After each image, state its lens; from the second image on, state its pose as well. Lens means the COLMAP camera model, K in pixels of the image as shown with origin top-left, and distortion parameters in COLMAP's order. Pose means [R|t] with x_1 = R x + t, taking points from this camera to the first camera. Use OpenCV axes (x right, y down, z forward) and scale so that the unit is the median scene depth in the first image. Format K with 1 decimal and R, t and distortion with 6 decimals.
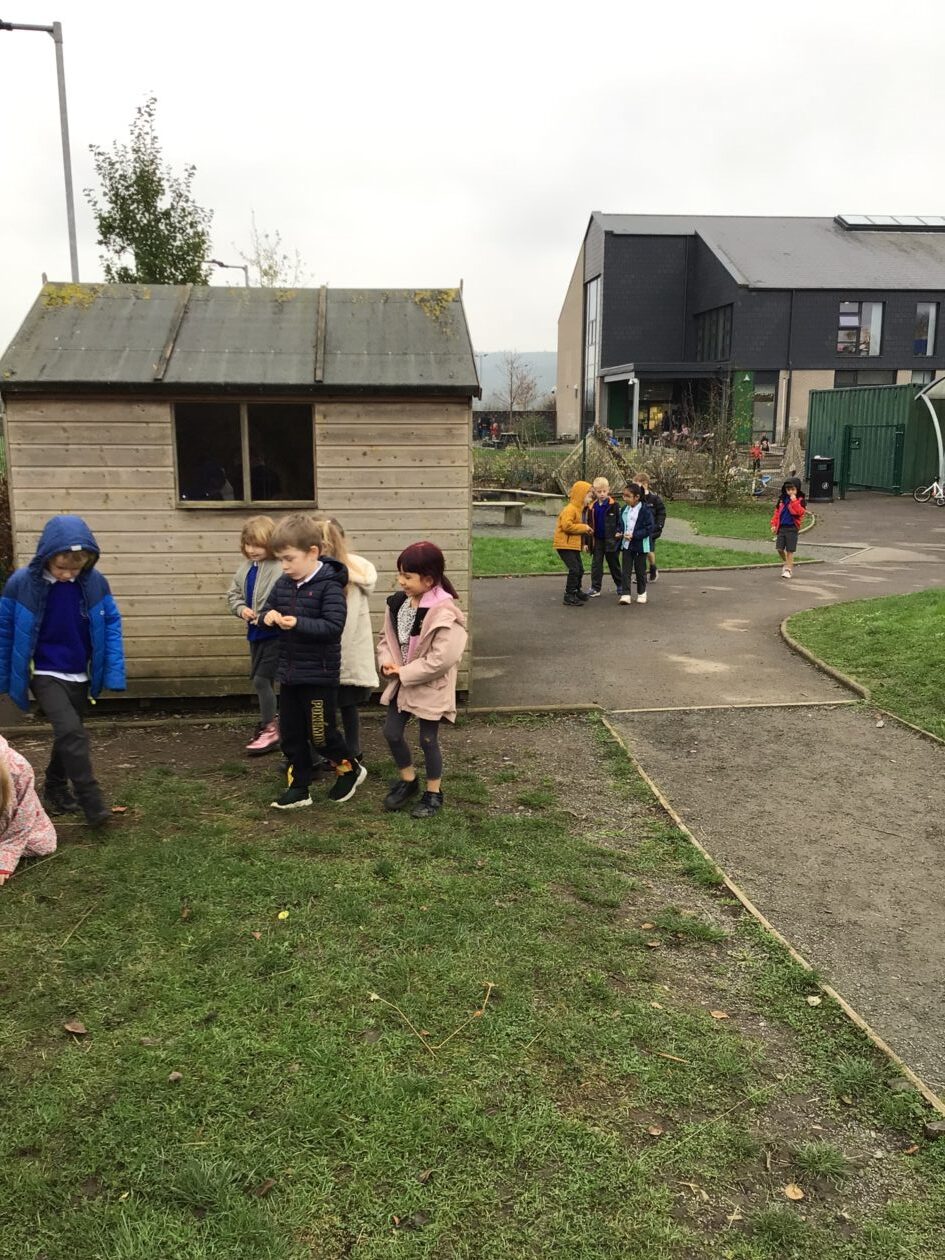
lens RADIAL K [[1096.3, 0, 449.1], [0, 1096.3, 630.5], [0, 0, 1]] dist [0.109052, -0.226367]
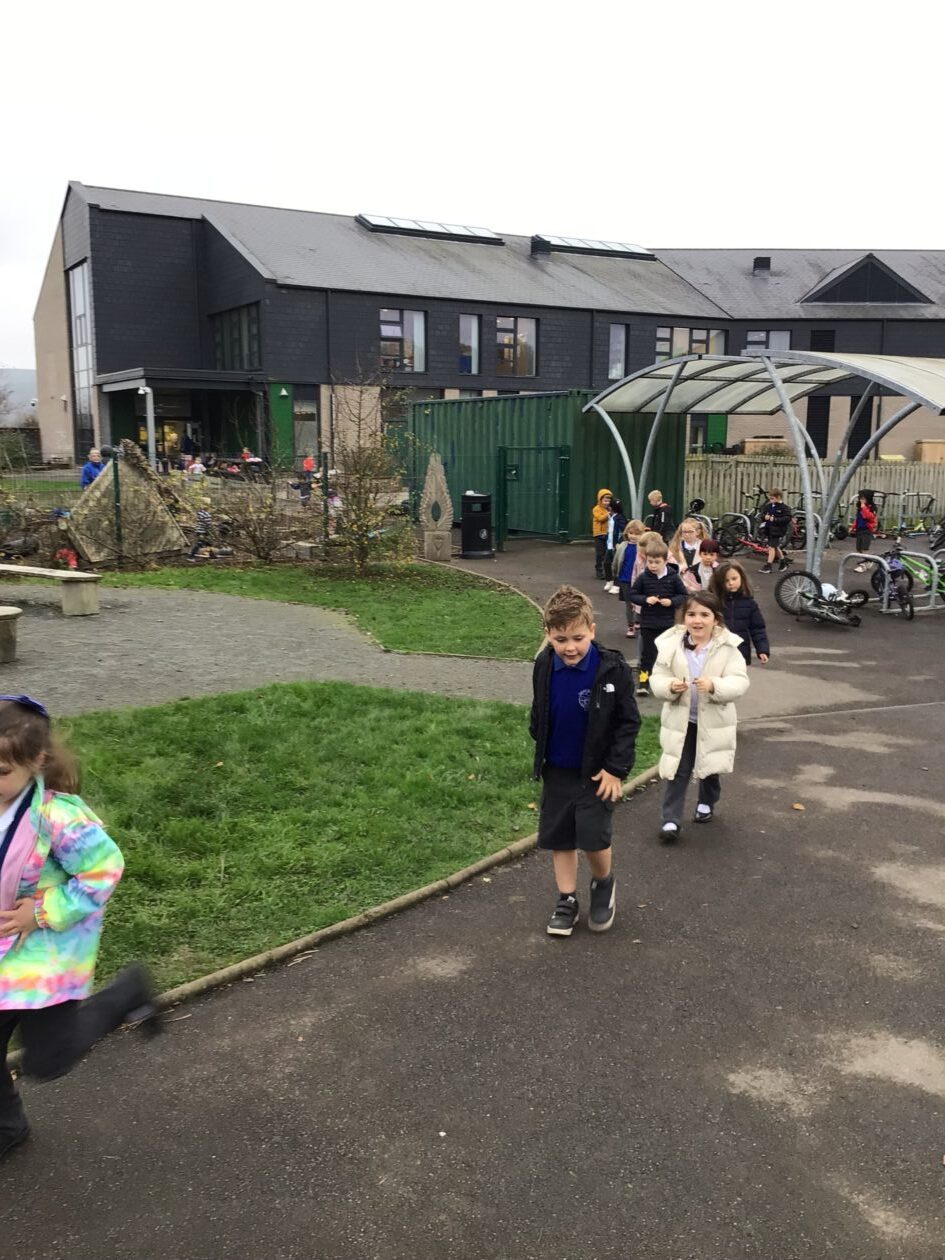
lens RADIAL K [[1096.3, 0, 449.1], [0, 1096.3, 630.5], [0, 0, 1]] dist [0.109052, -0.226367]
pose [[0.900665, -0.066301, 0.429425, 0.023835], [0.075593, 0.997128, -0.004595, -0.068058], [-0.427887, 0.036600, 0.903091, 0.387456]]
